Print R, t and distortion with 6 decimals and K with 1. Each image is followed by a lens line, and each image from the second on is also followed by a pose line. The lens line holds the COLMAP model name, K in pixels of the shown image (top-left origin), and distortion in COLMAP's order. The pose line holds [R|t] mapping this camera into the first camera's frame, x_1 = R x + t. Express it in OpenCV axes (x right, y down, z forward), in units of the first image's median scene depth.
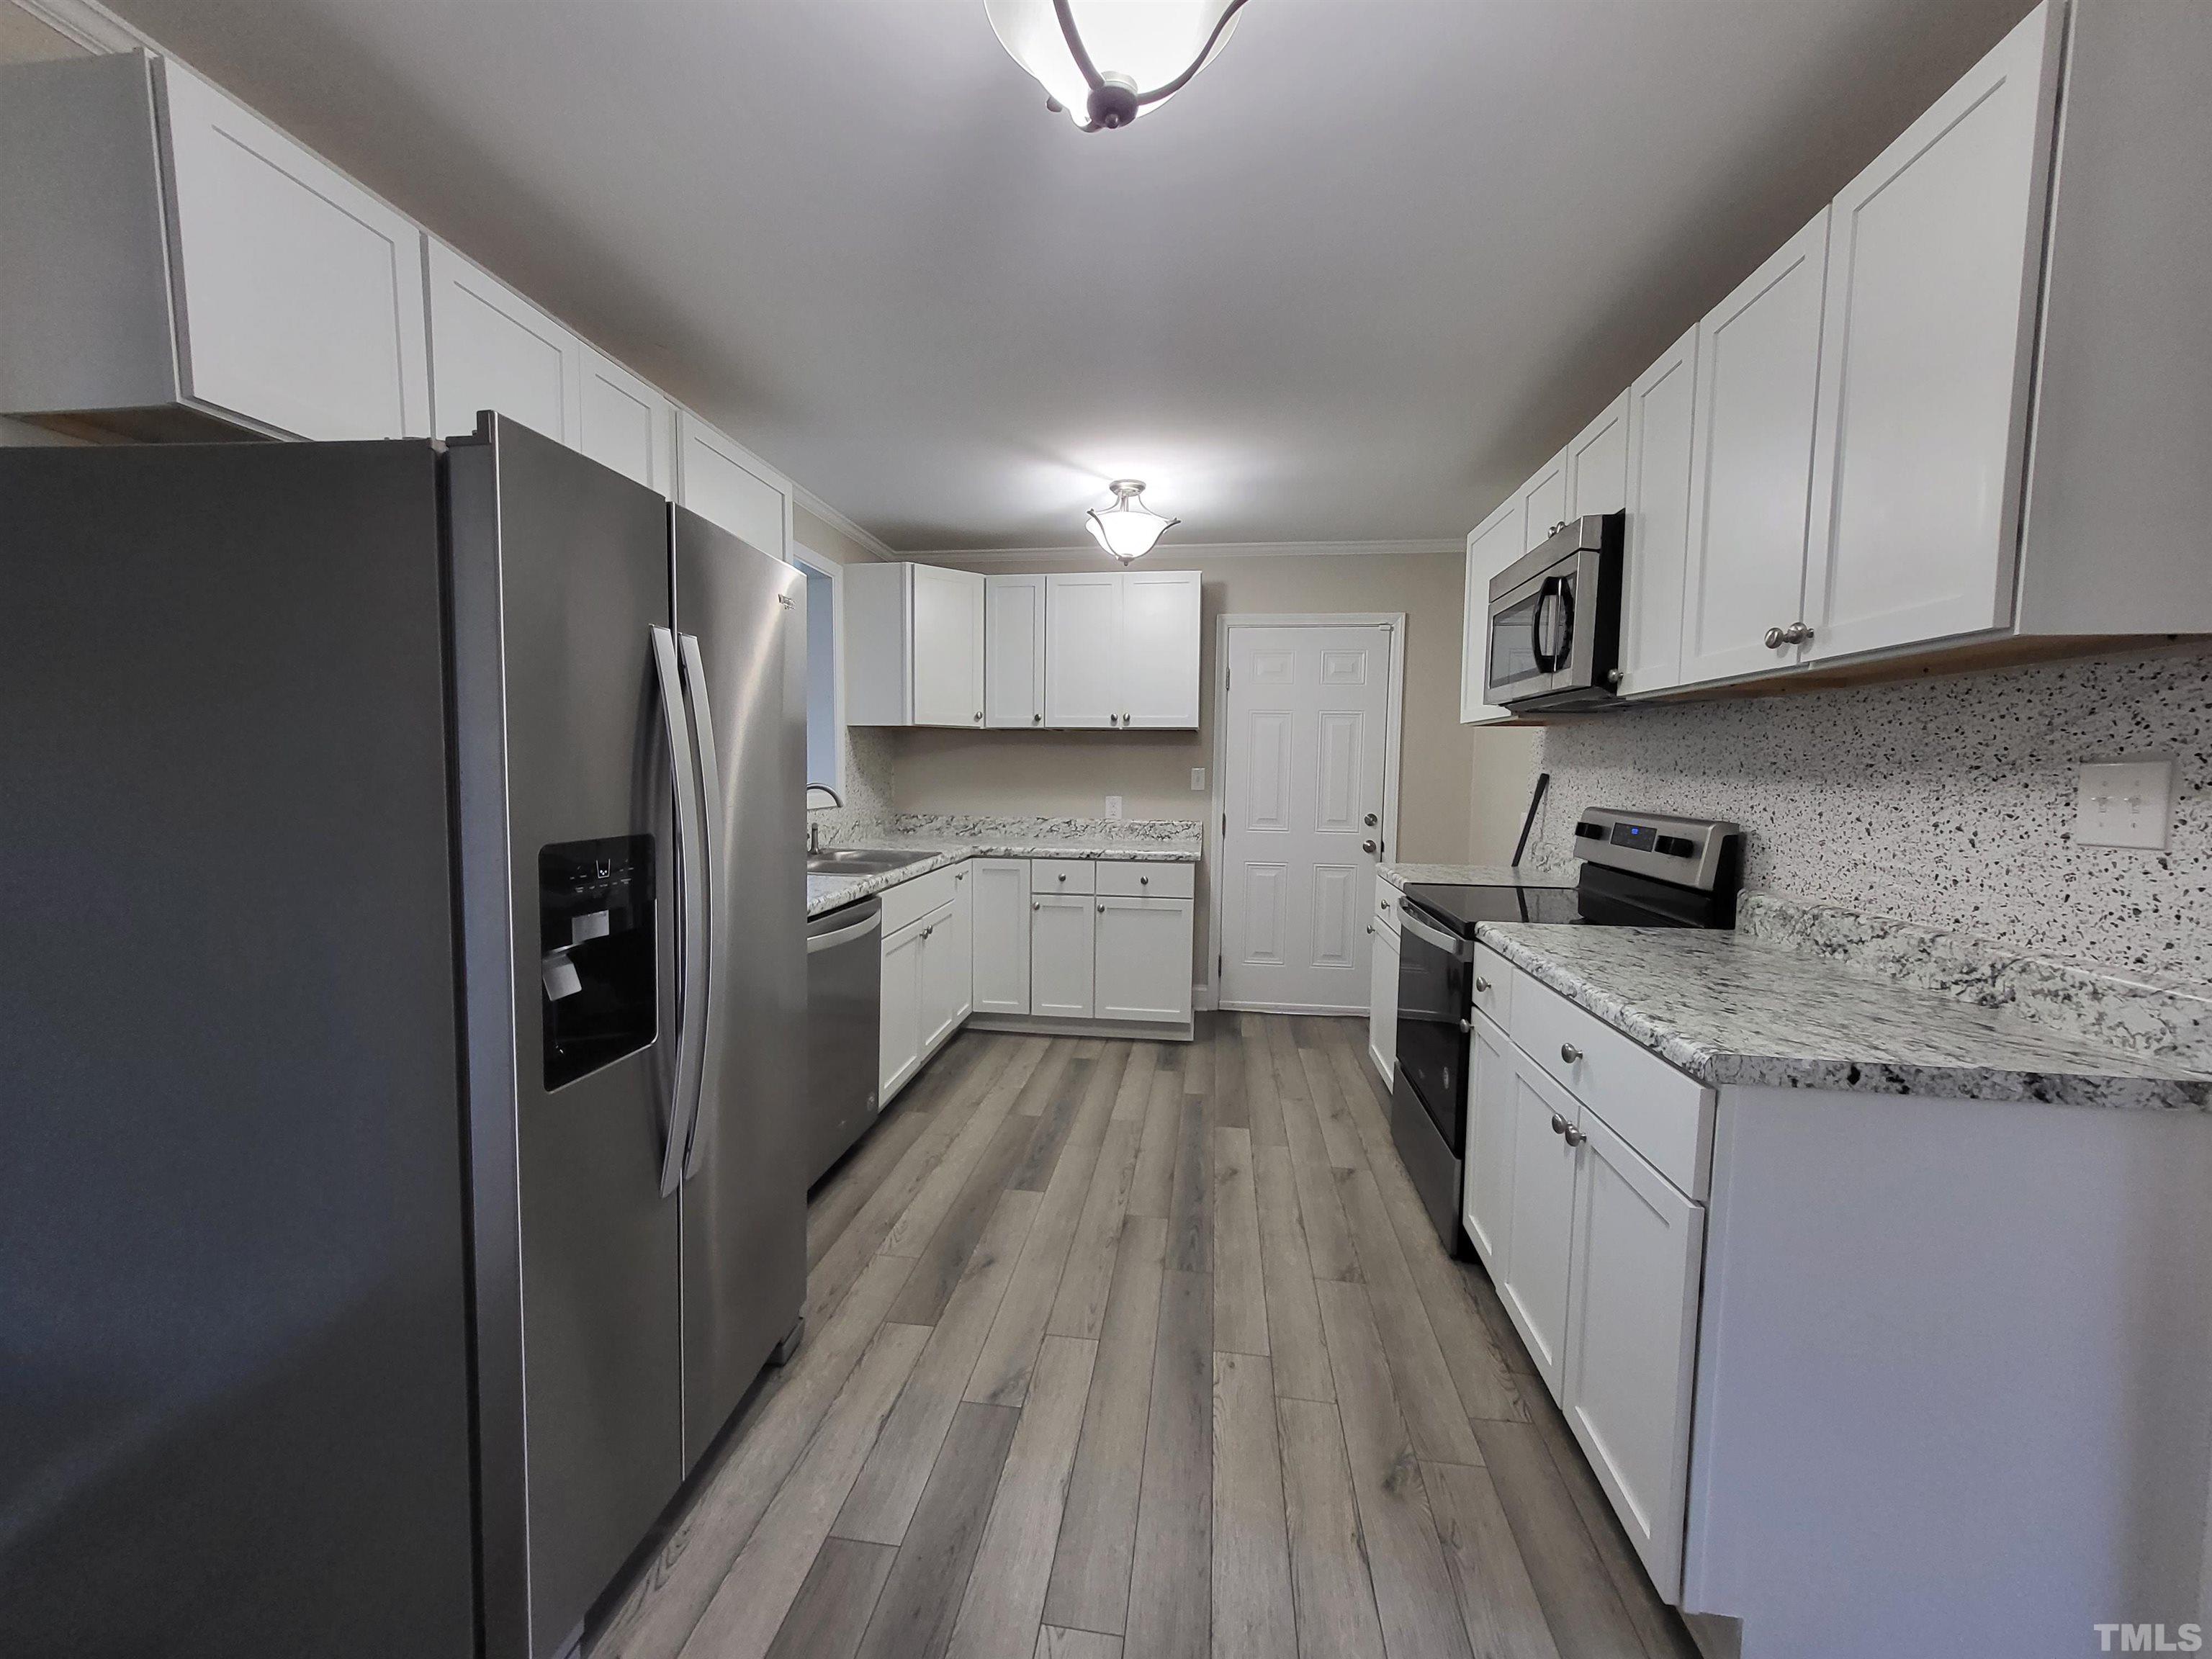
lens RADIAL K [[879.0, 0, 1103.8], [0, 879.0, 829.4], [0, 0, 1]] dist [-0.000466, 0.001781]
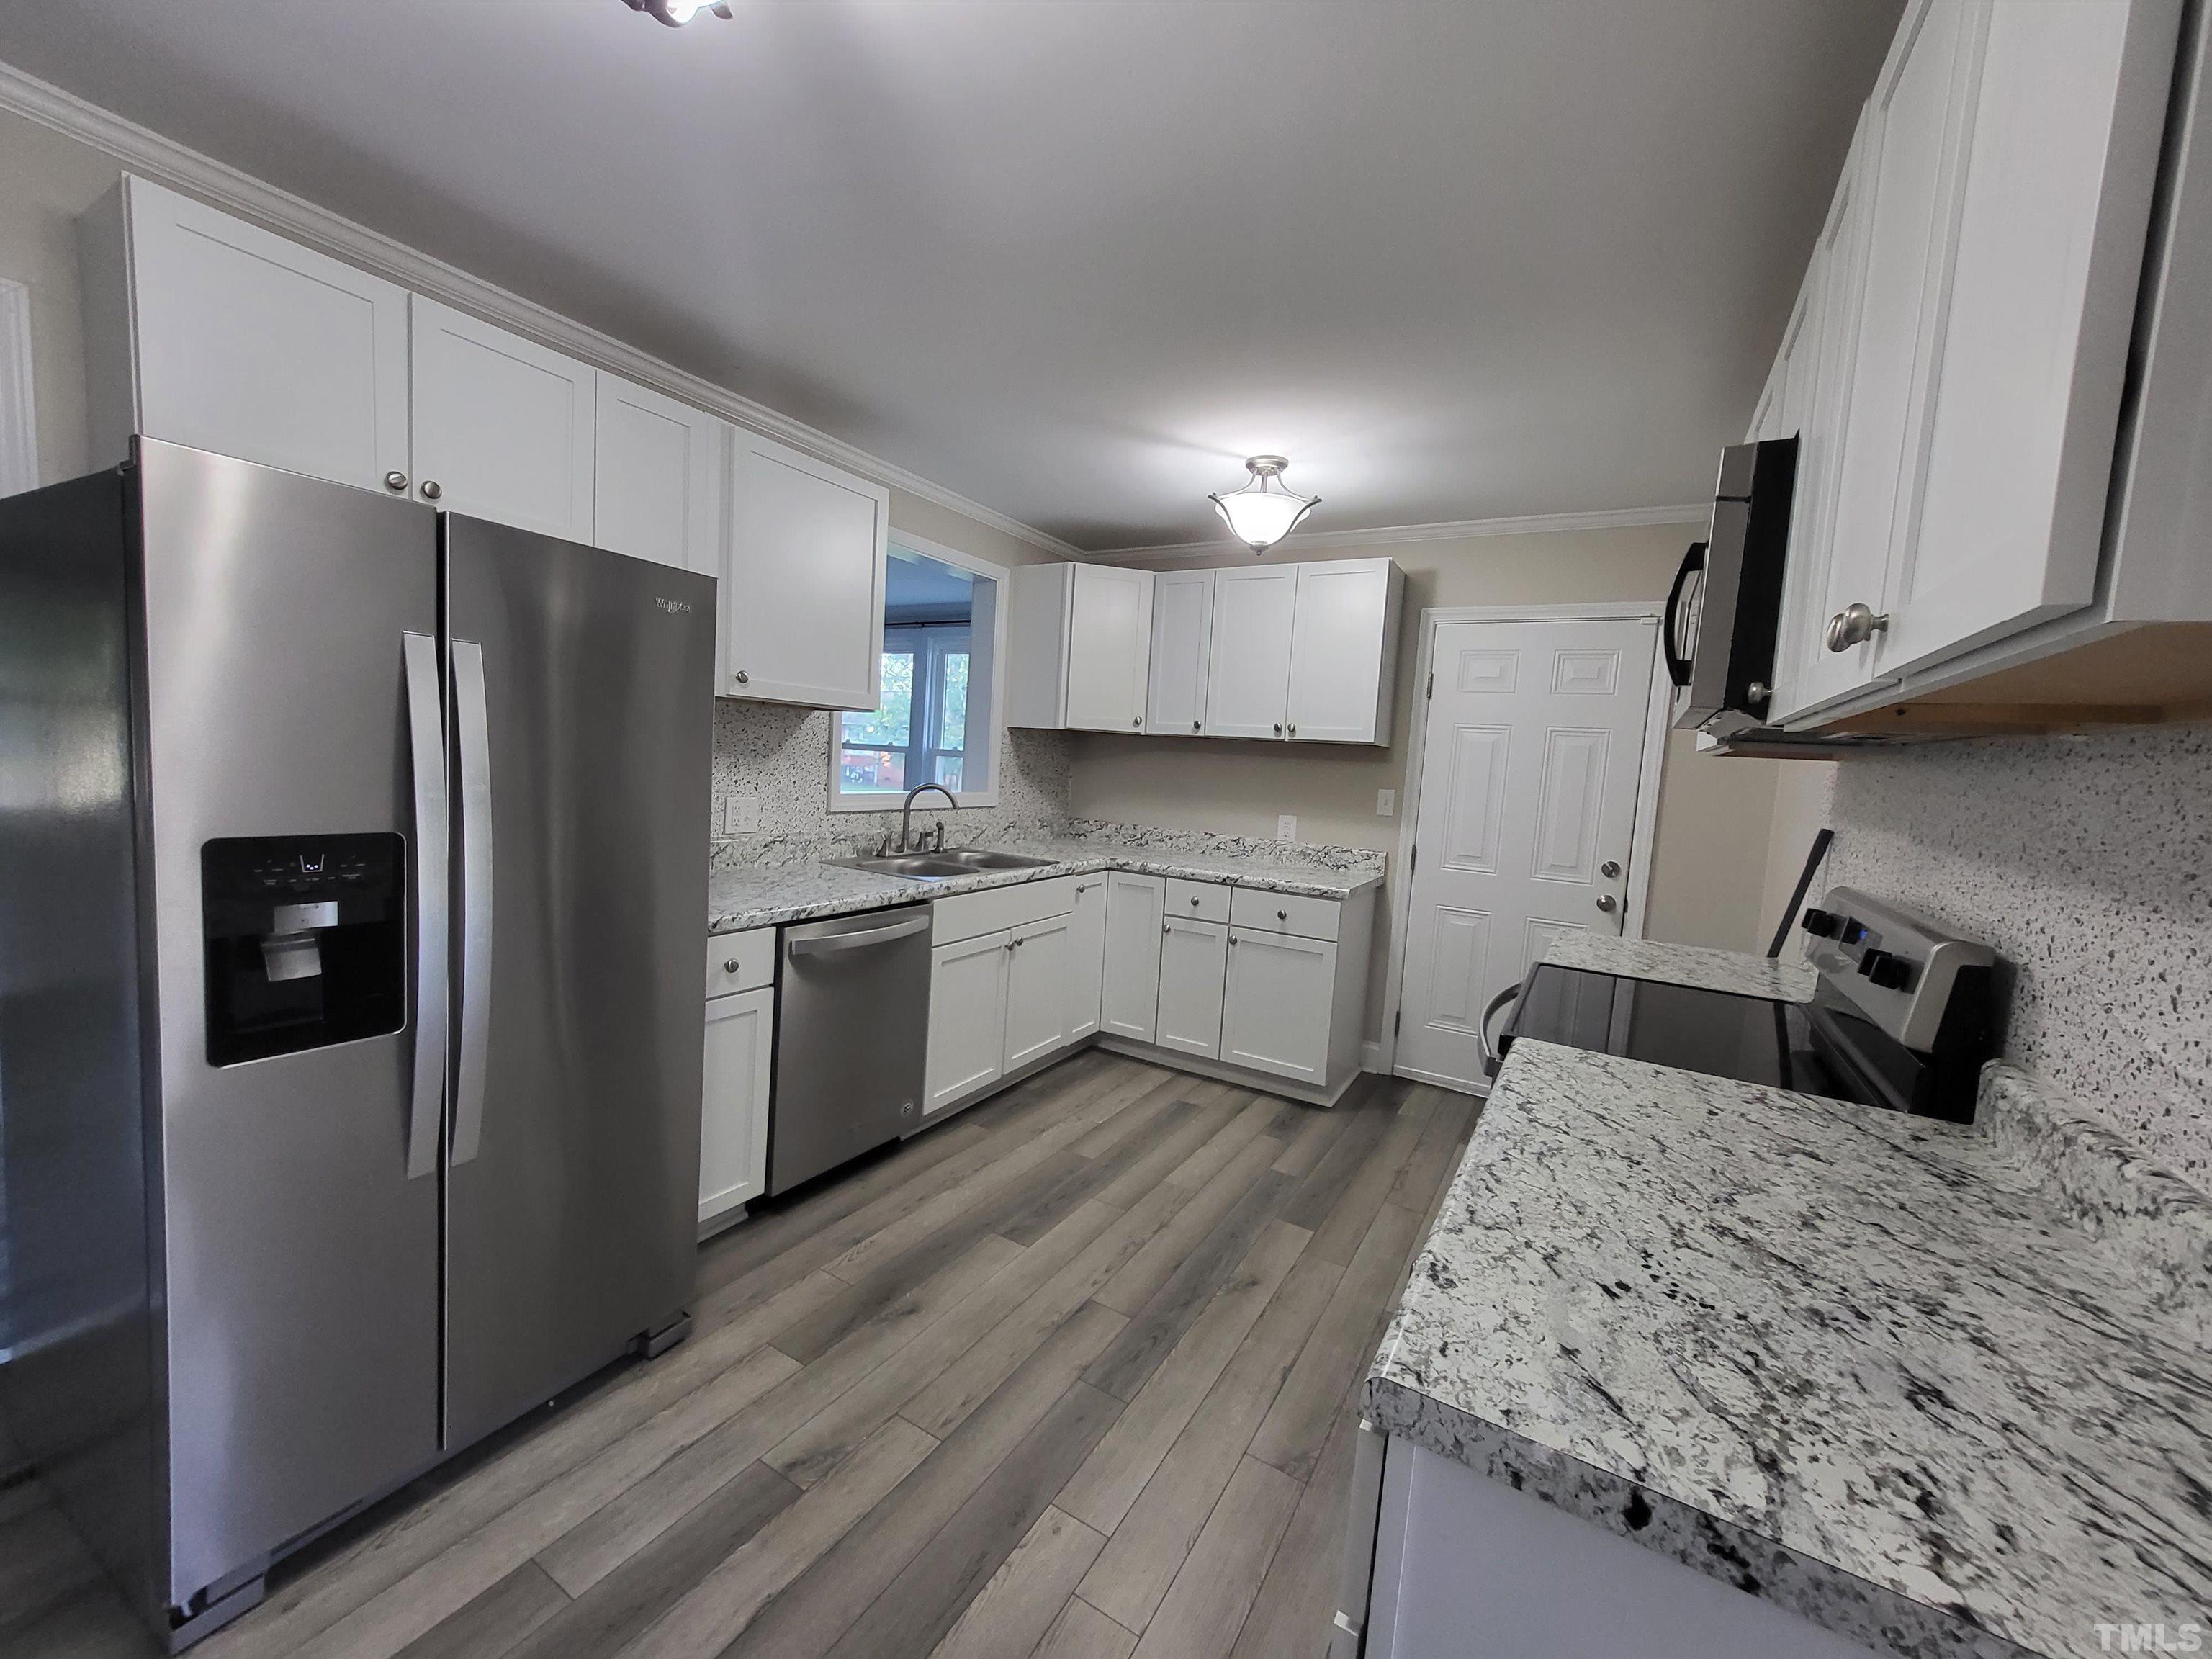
lens RADIAL K [[879.0, 0, 1102.4], [0, 879.0, 828.3], [0, 0, 1]] dist [-0.000466, 0.001781]
pose [[0.916493, 0.077022, -0.392565, 0.289607], [-0.077599, 0.996880, 0.014426, -0.034867], [0.392451, 0.017242, 0.919611, 0.162916]]
